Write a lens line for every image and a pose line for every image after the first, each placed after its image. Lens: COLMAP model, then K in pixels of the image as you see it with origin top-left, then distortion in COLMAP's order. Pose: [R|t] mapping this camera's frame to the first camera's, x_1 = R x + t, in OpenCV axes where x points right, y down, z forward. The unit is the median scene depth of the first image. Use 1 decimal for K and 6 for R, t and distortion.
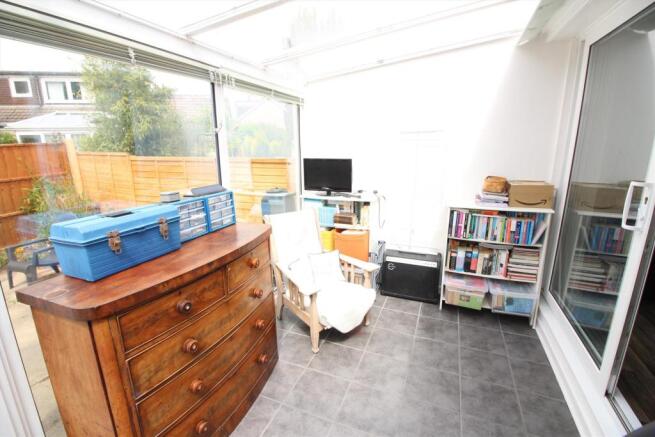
lens RADIAL K [[302.5, 0, 327.2], [0, 302.5, 215.9], [0, 0, 1]] dist [-0.006652, -0.008822]
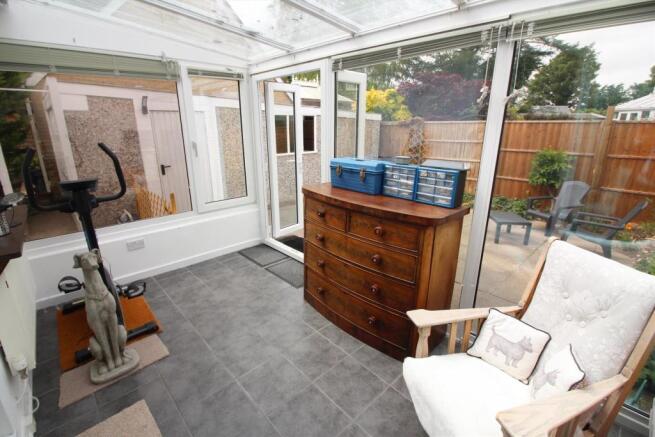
lens RADIAL K [[302.5, 0, 327.7], [0, 302.5, 218.5], [0, 0, 1]] dist [-0.006652, -0.008822]
pose [[-0.419150, 0.273471, -0.865752, 0.696499], [-0.211305, 0.897990, 0.385958, -0.239415], [0.882985, 0.344712, -0.318607, 1.080683]]
